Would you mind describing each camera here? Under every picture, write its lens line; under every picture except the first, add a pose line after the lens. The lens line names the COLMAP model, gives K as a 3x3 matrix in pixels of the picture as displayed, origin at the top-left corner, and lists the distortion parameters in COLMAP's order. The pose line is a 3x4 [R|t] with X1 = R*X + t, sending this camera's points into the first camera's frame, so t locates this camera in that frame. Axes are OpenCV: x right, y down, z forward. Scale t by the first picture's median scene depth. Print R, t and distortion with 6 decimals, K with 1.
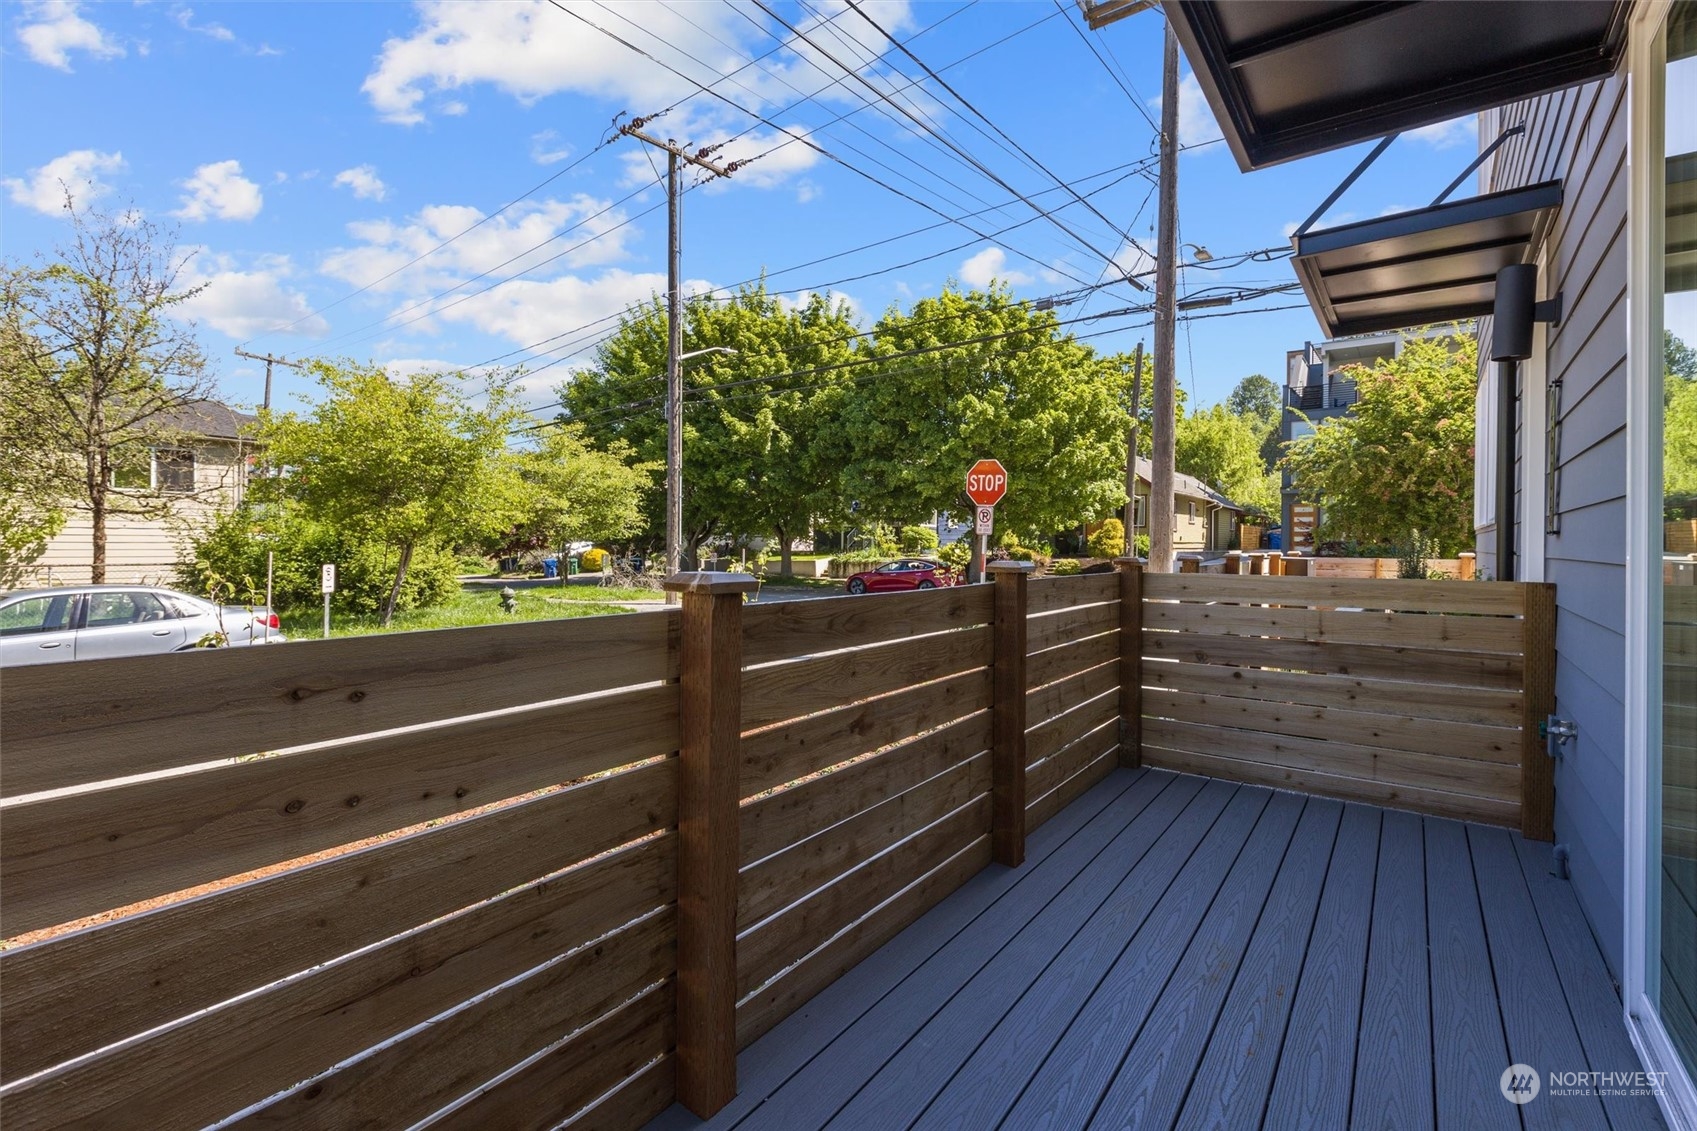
lens RADIAL K [[762.7, 0, 838.8], [0, 762.7, 549.8], [0, 0, 1]] dist [-0.000418, -0.000139]
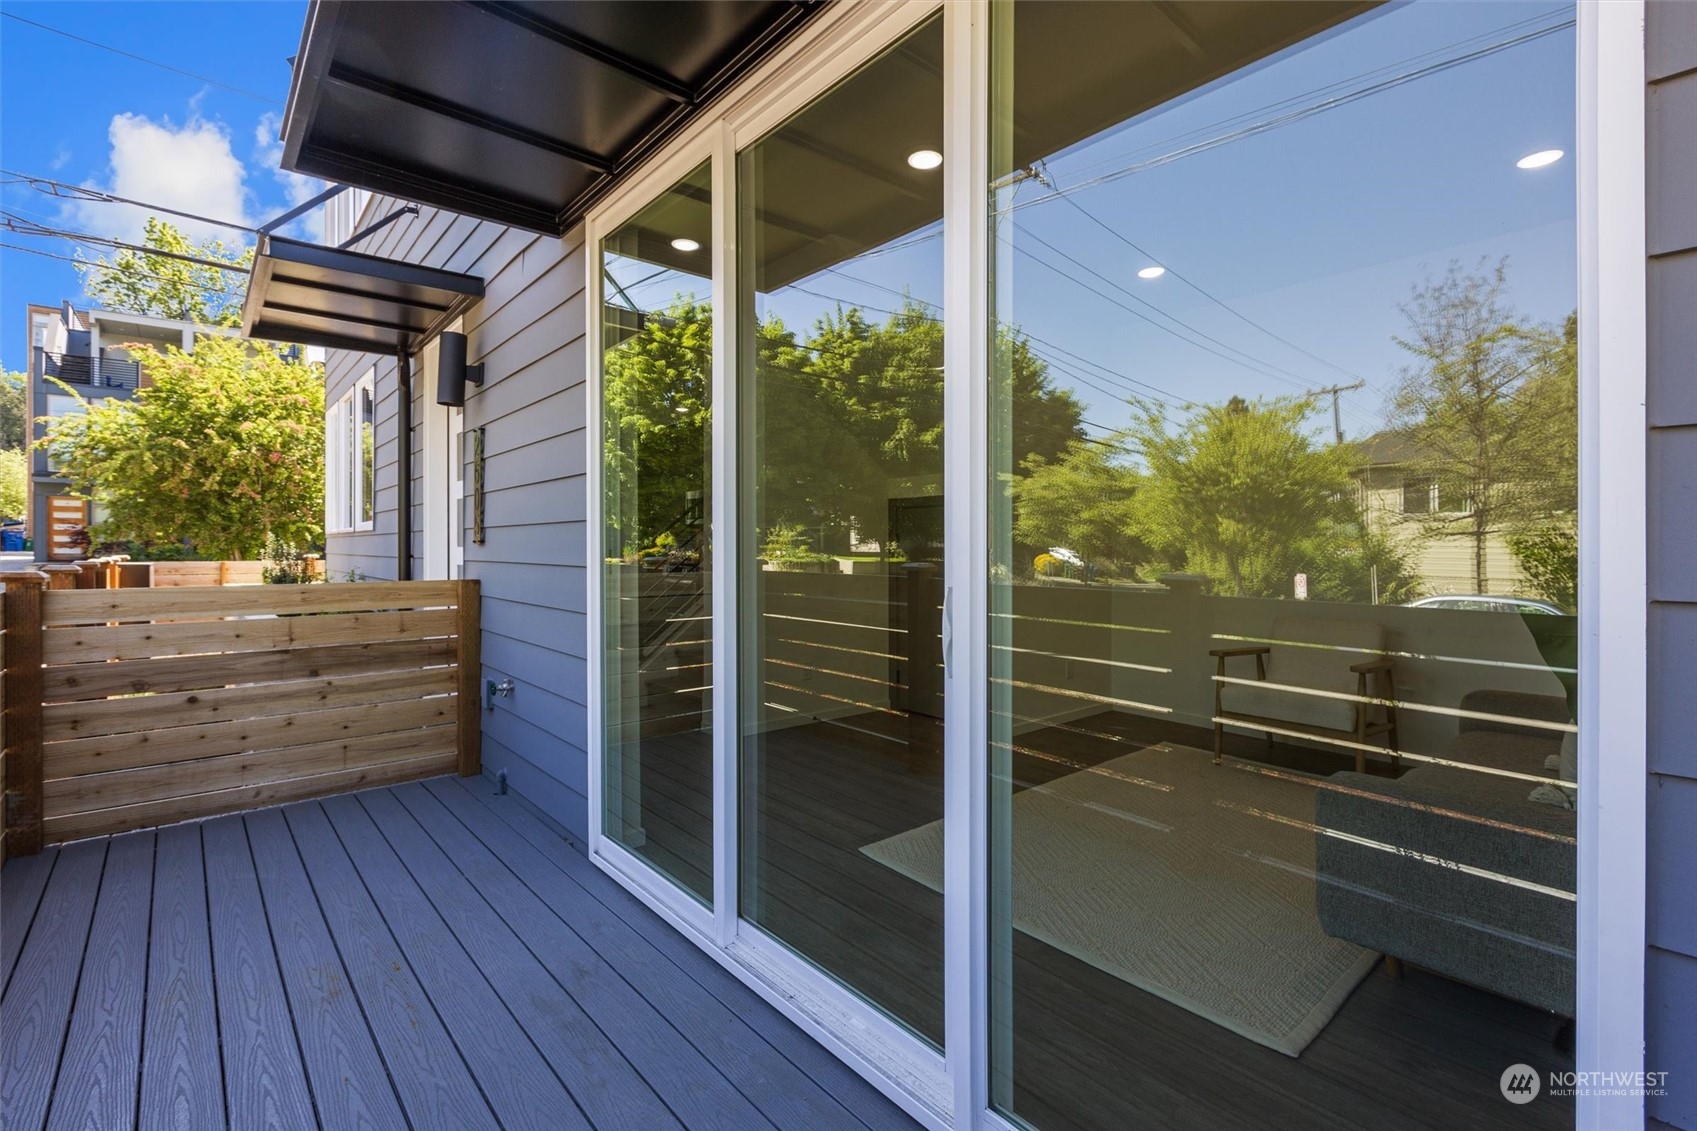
lens RADIAL K [[762.7, 0, 838.8], [0, 762.7, 549.8], [0, 0, 1]] dist [-0.000418, -0.000139]
pose [[0.217149, -0.009857, 0.976089, -0.028425], [0.009595, 0.999922, 0.007964, -0.001589], [-0.976091, 0.007636, 0.217227, 0.011807]]
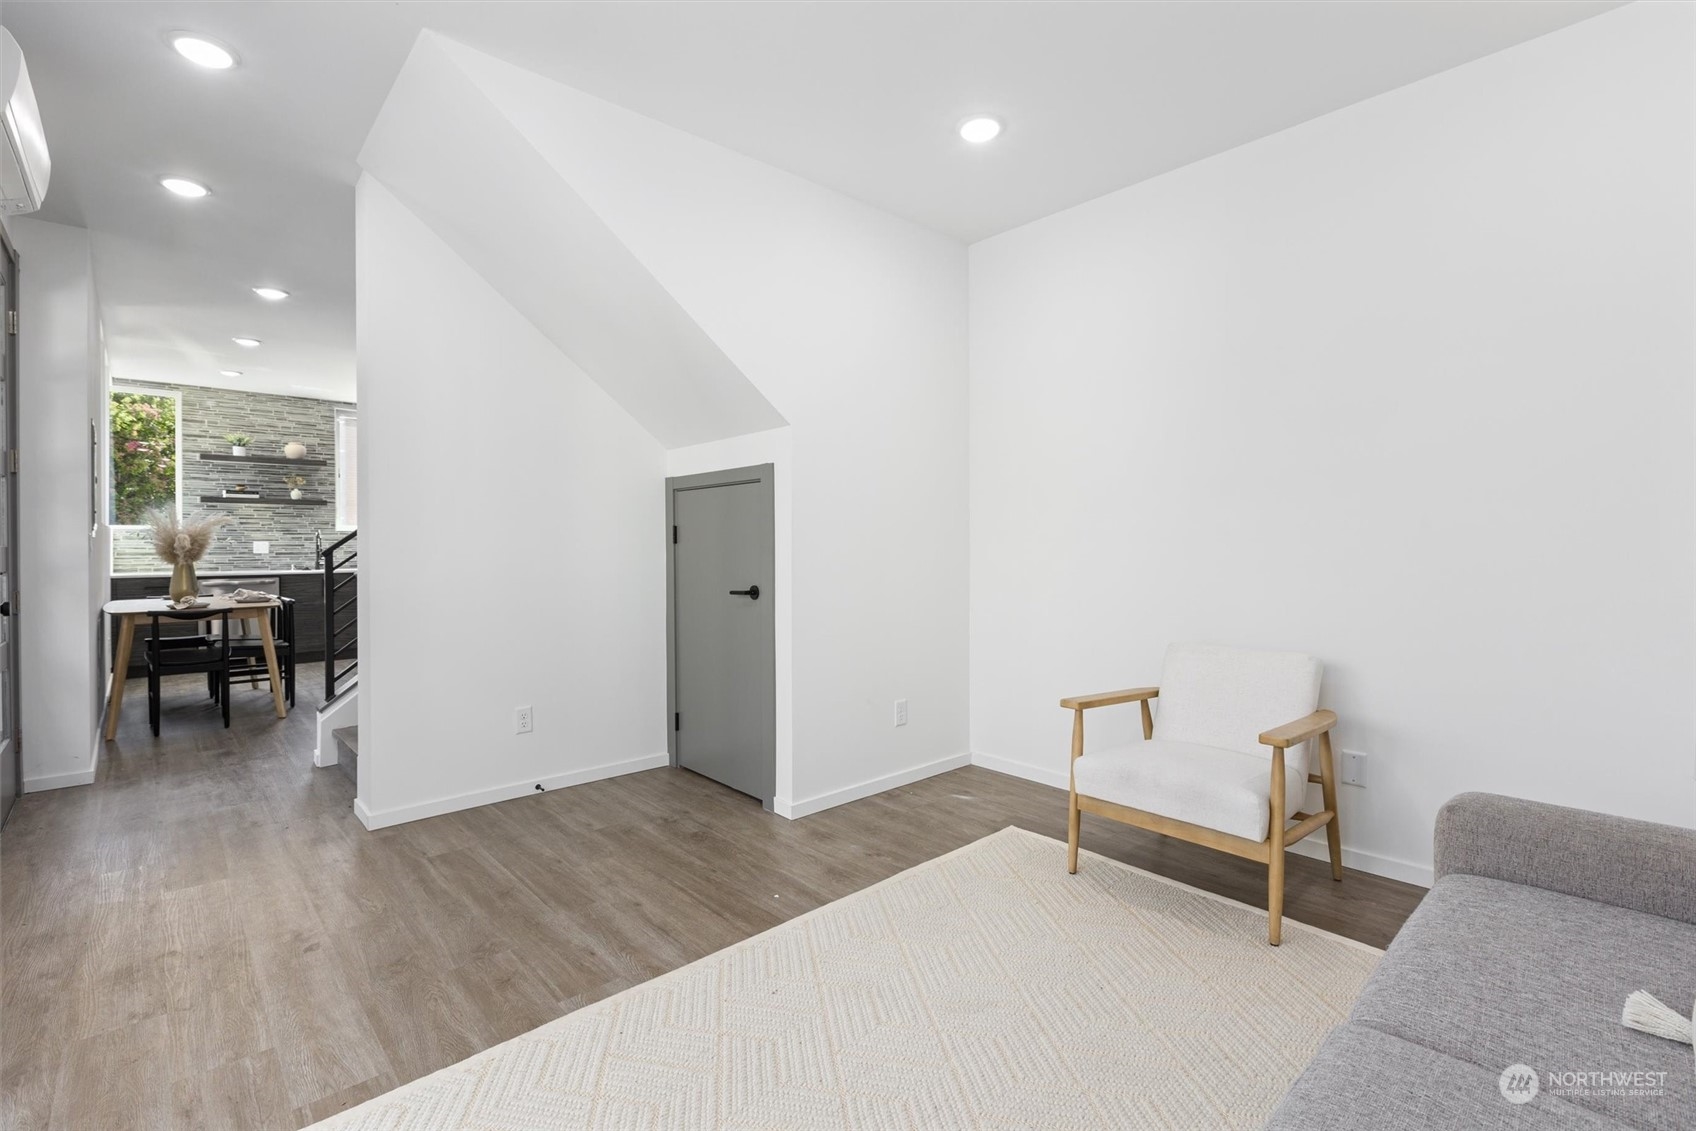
lens RADIAL K [[762.3, 0, 838.3], [0, 762.3, 549.8], [0, 0, 1]] dist [-0.000418, -0.000139]
pose [[0.186425, -0.012362, 0.982391, 0.068055], [0.011773, 0.999877, 0.010348, -0.000017], [-0.982399, 0.009637, 0.186547, -0.034328]]
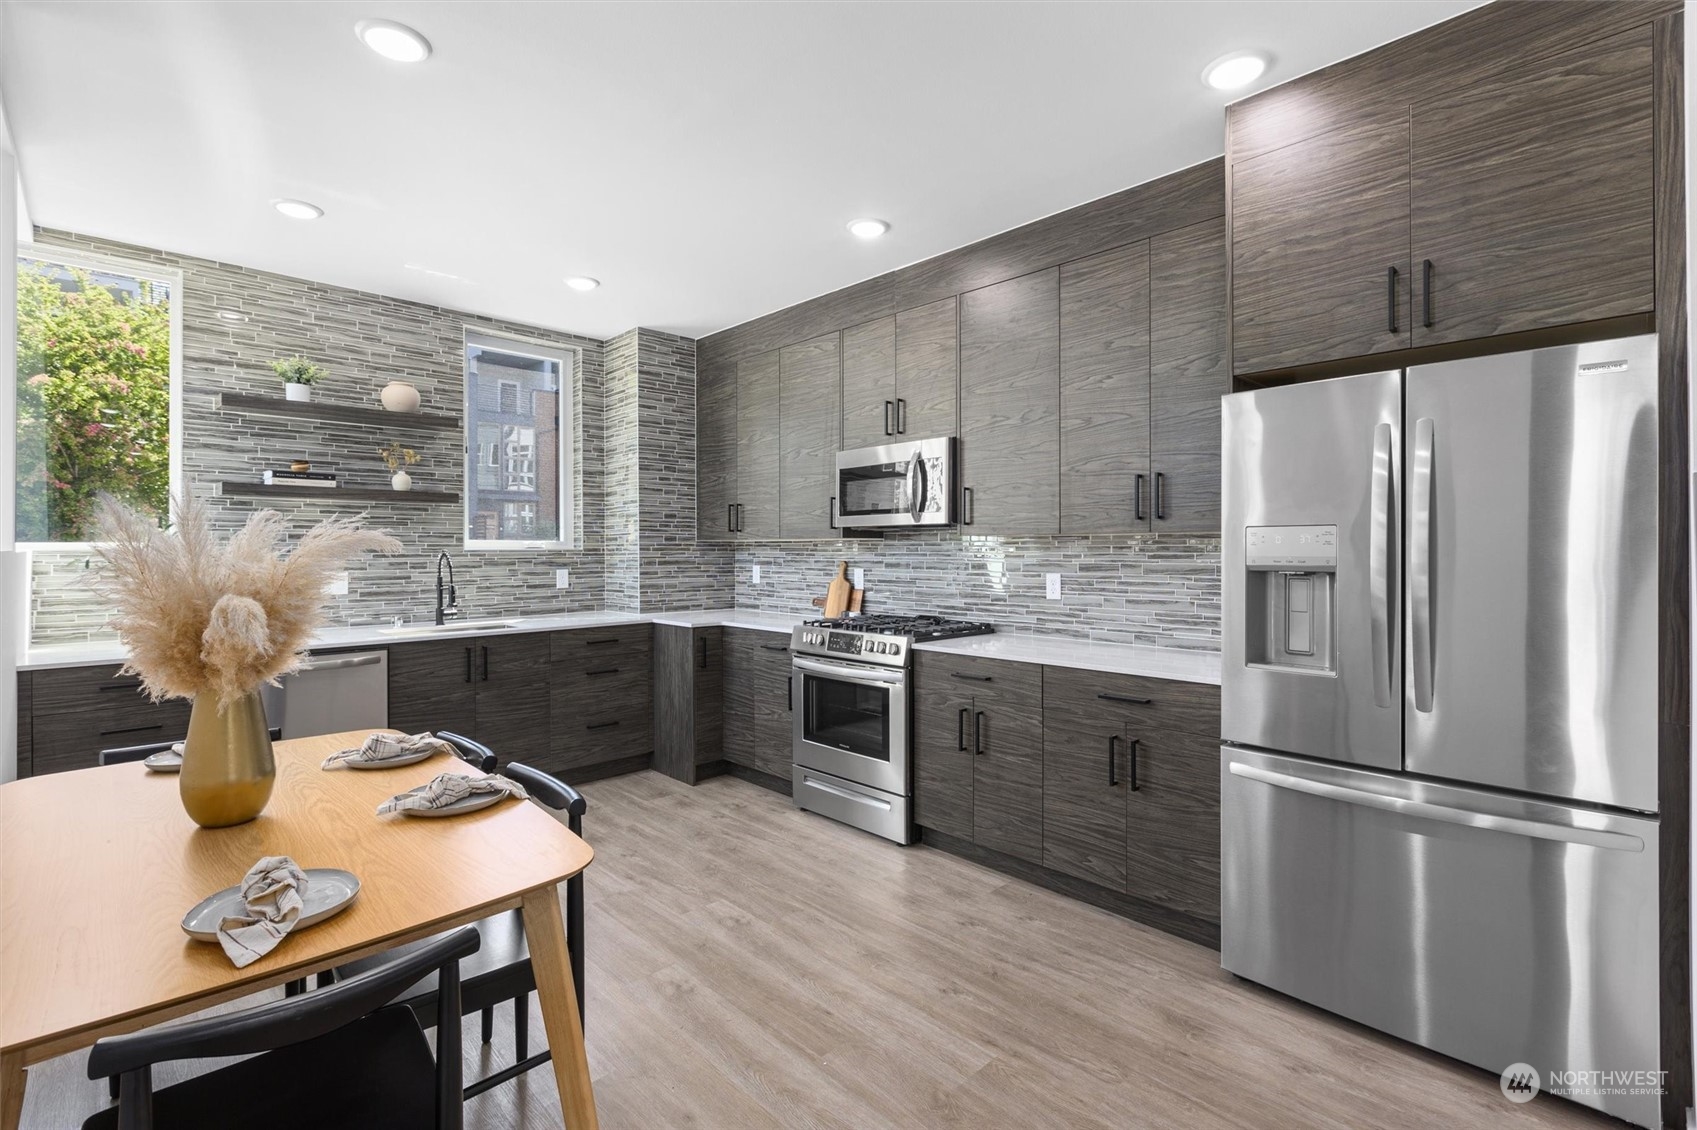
lens RADIAL K [[762.7, 0, 838.8], [0, 762.7, 549.3], [0, 0, 1]] dist [-0.000418, -0.000139]
pose [[0.162786, -0.004538, 0.986651, 0.231113], [0.010062, 0.999945, 0.002939, -0.009672], [-0.986610, 0.009449, 0.162823, 0.180166]]
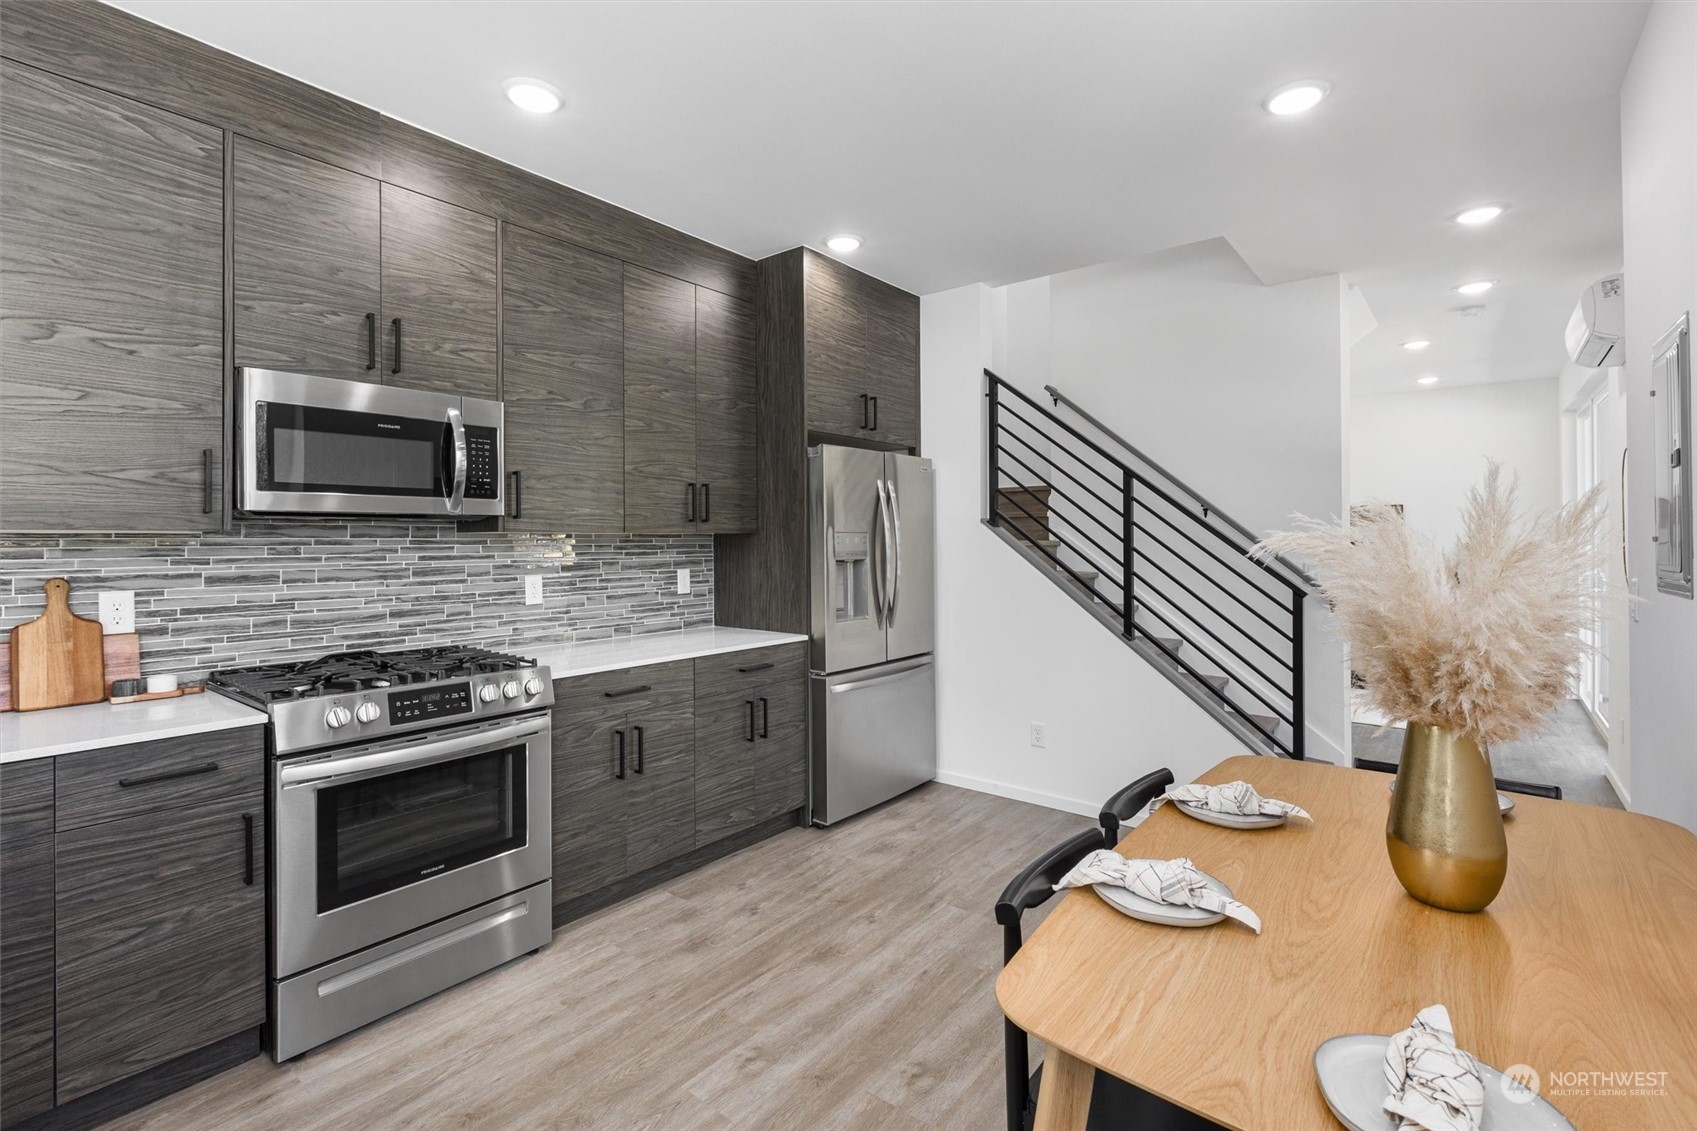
lens RADIAL K [[783.3, 0, 840.0], [0, 783.3, 537.3], [0, 0, 1]] dist [-0.000460, -0.000351]
pose [[-0.999488, -0.000990, 0.031980, 0.348991], [-0.000845, 0.999989, 0.004549, -0.011778], [-0.031984, 0.004519, -0.999478, 0.324443]]
